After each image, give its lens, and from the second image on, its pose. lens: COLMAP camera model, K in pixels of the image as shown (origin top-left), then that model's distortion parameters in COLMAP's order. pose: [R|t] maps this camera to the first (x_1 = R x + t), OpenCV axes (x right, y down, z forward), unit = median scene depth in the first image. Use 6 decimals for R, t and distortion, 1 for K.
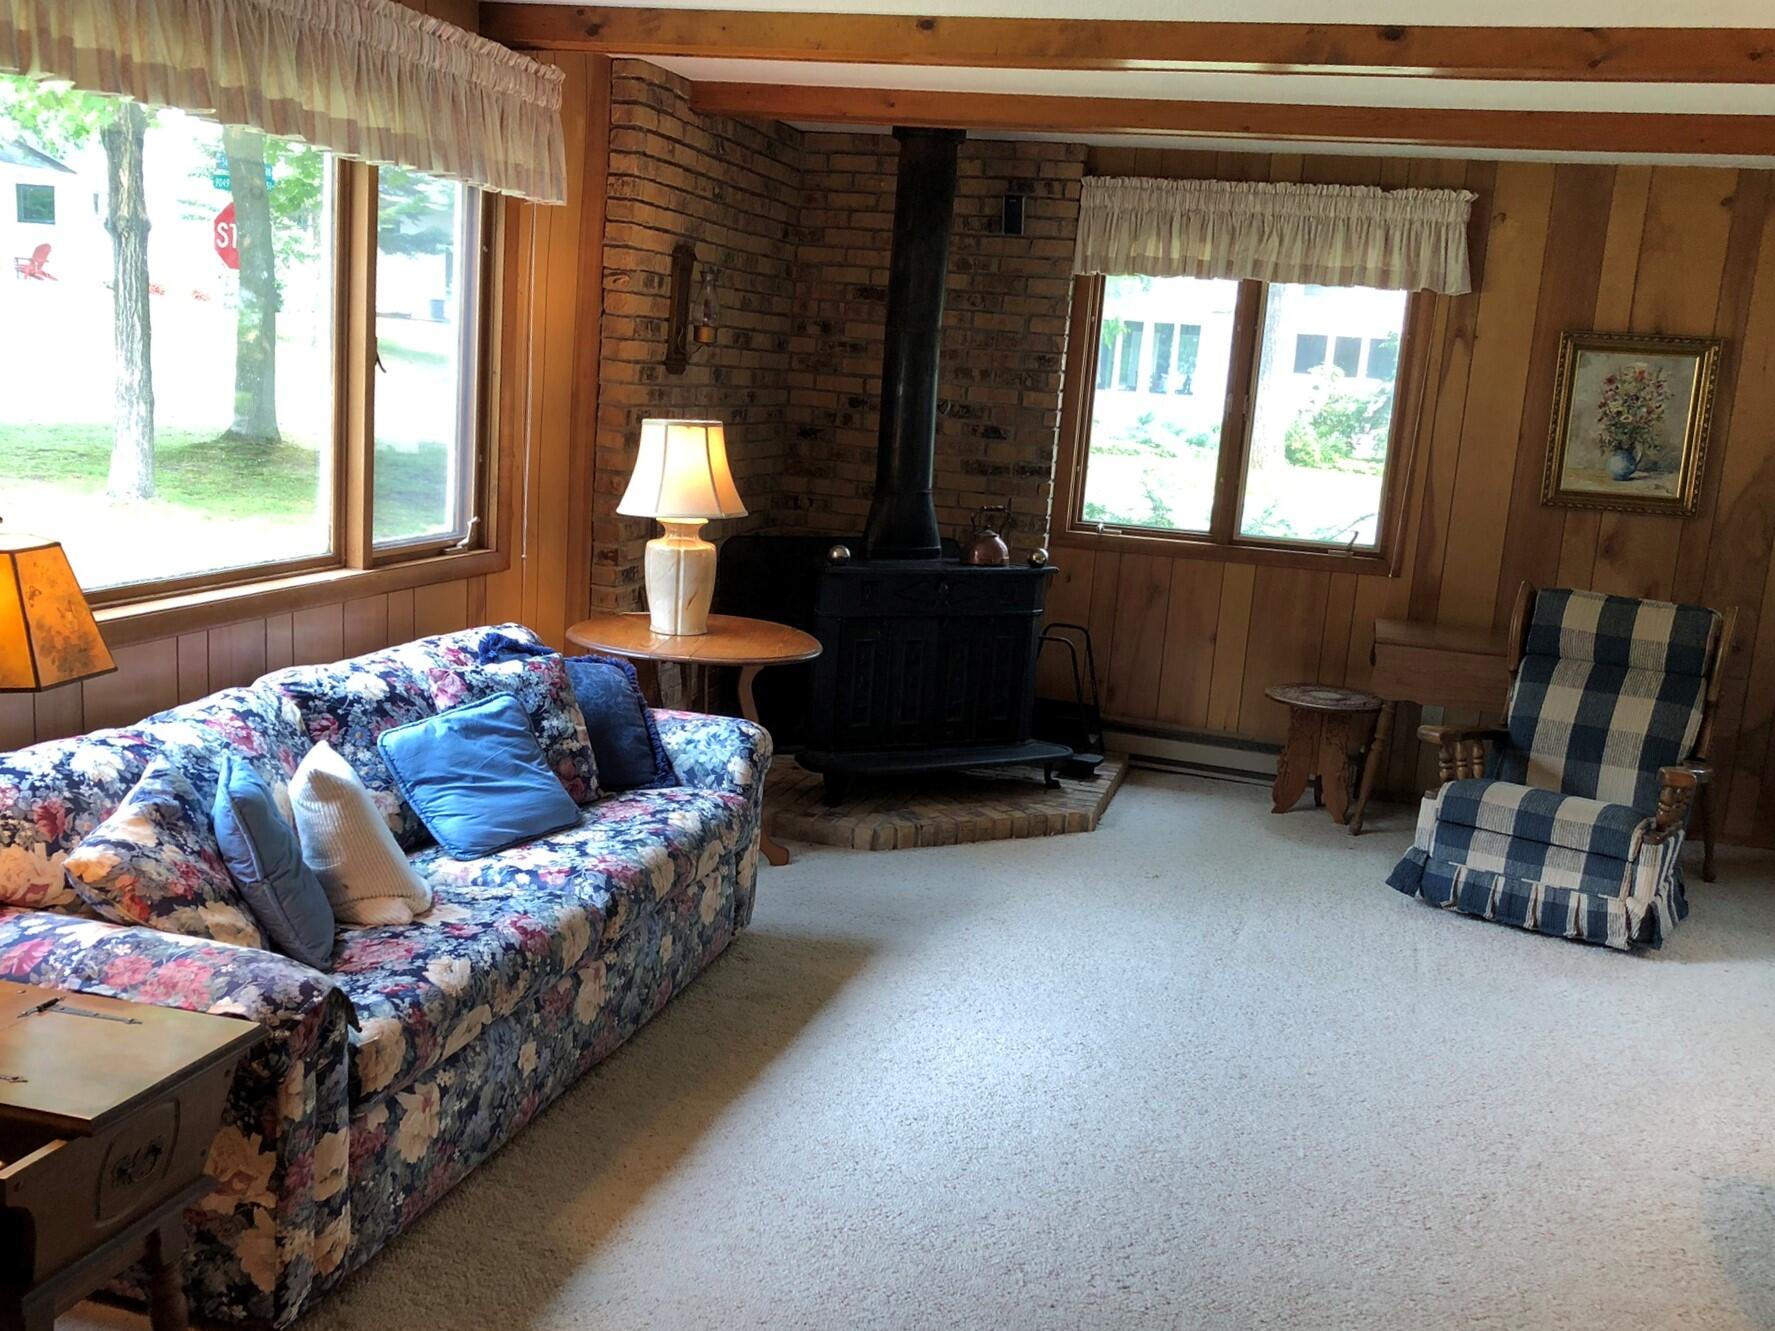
lens RADIAL K [[1698.6, 0, 890.0], [0, 1698.6, 683.3], [0, 0, 1]] dist [0.022028, 0.000000]
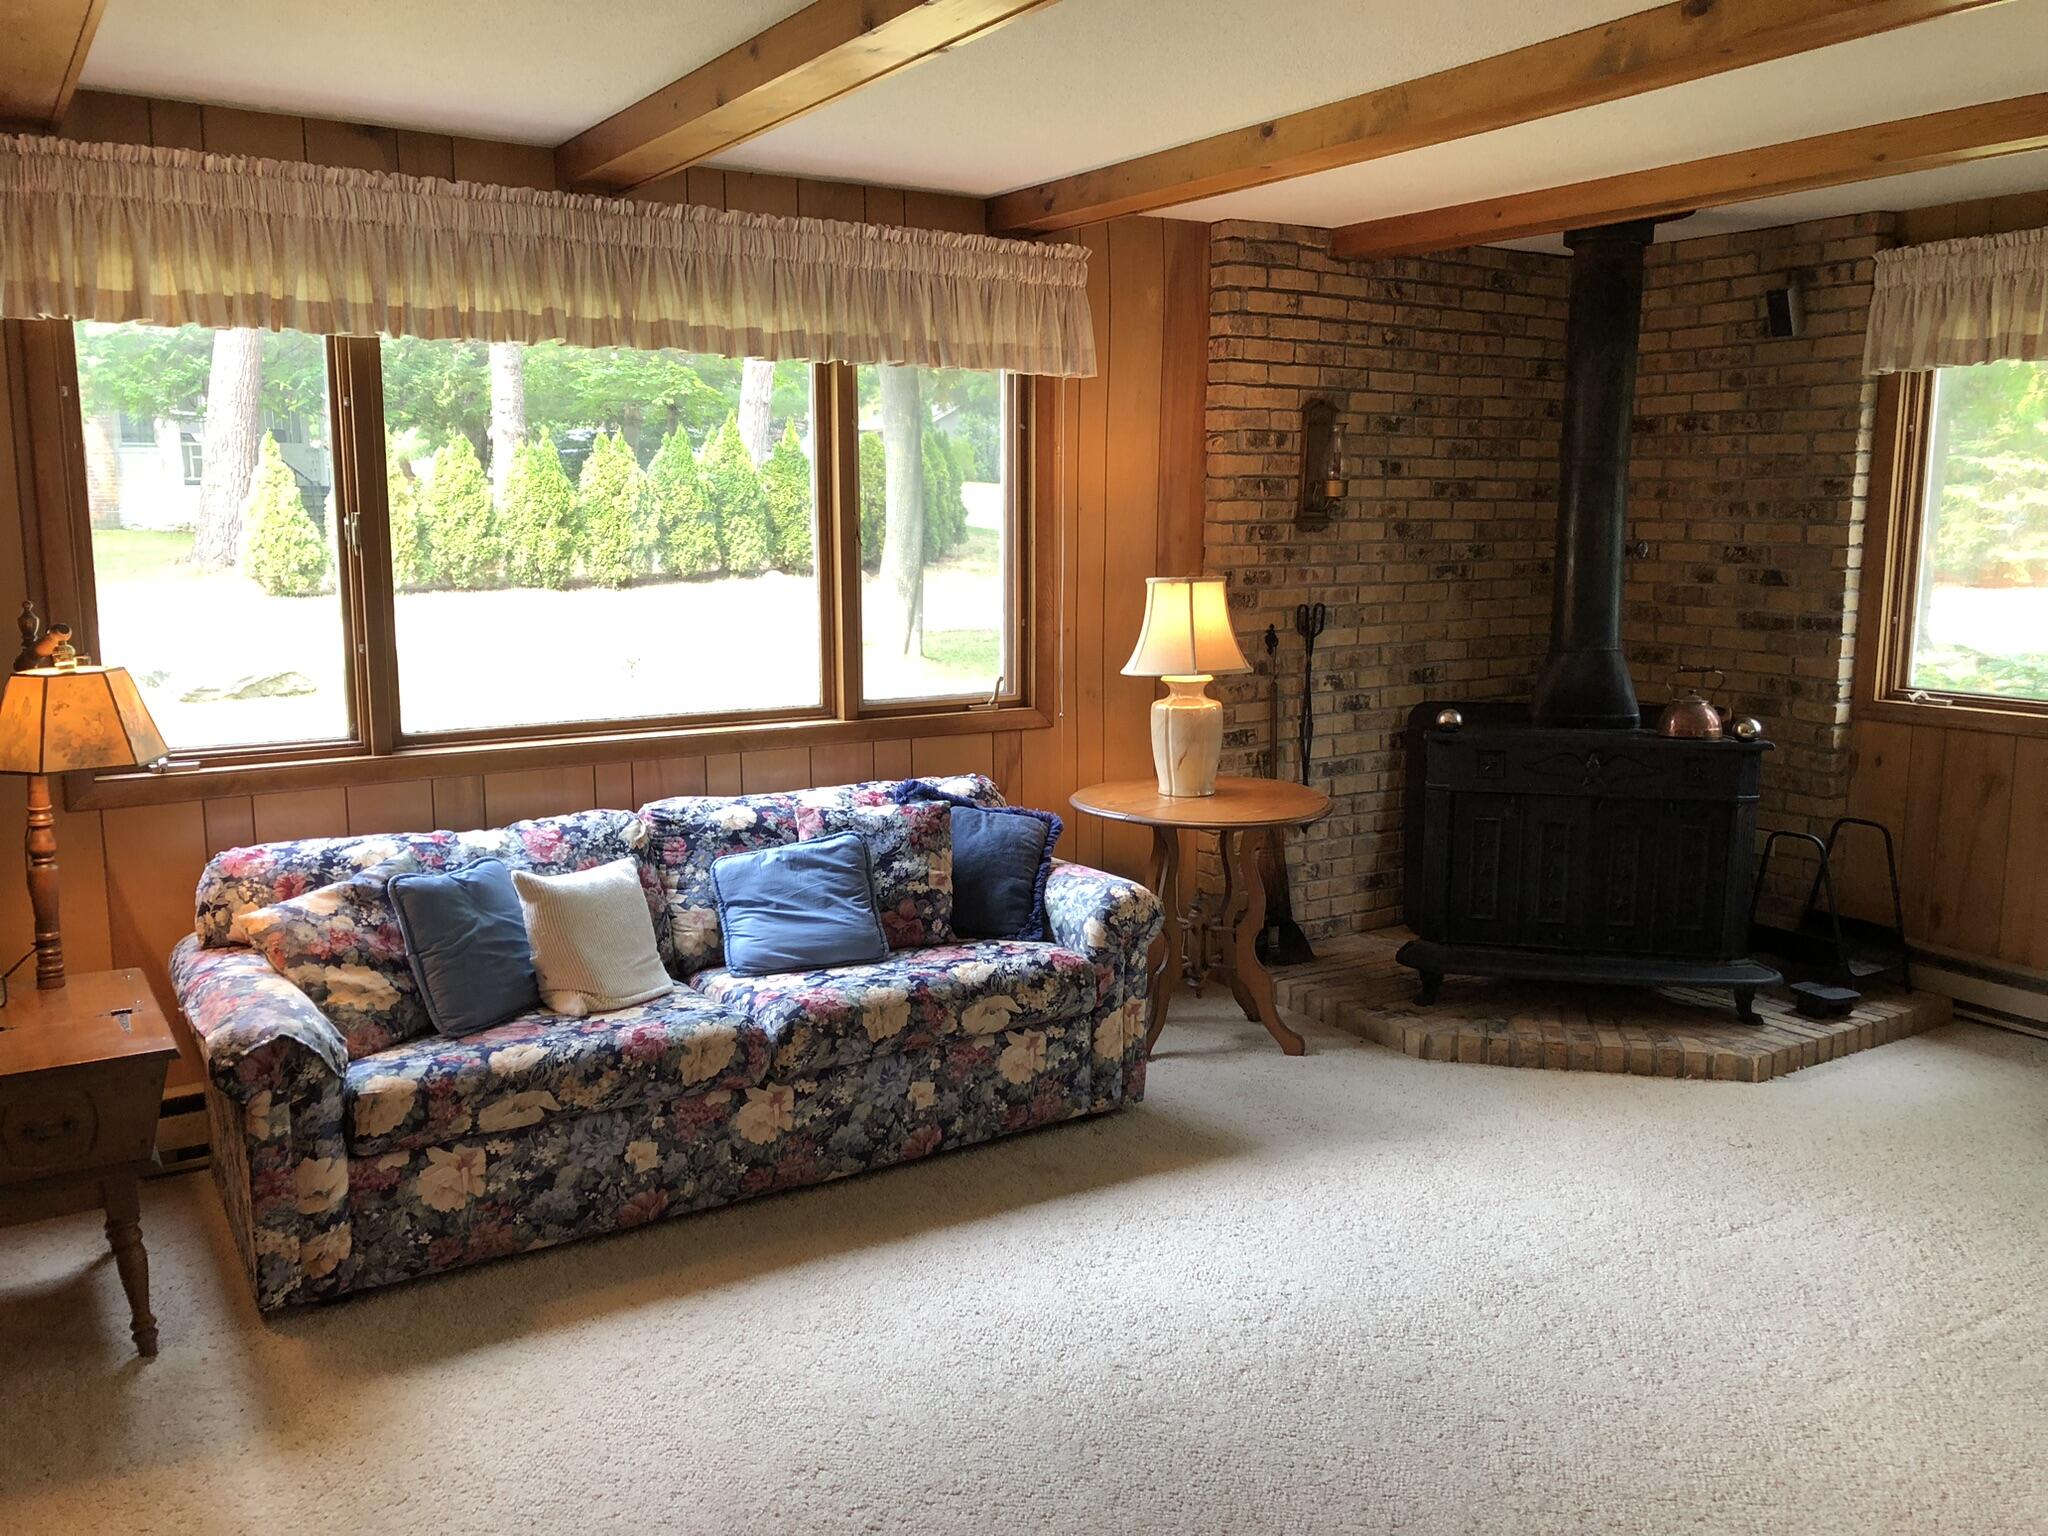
lens RADIAL K [[1699.8, 0, 1033.7], [0, 1699.8, 747.6], [0, 0, 1]] dist [0.034333, -0.032716]
pose [[0.741657, 0.022434, -0.670404, 0.465685], [-0.073147, 0.996185, -0.047586, -0.004082], [0.666779, 0.084331, 0.740469, 0.225278]]
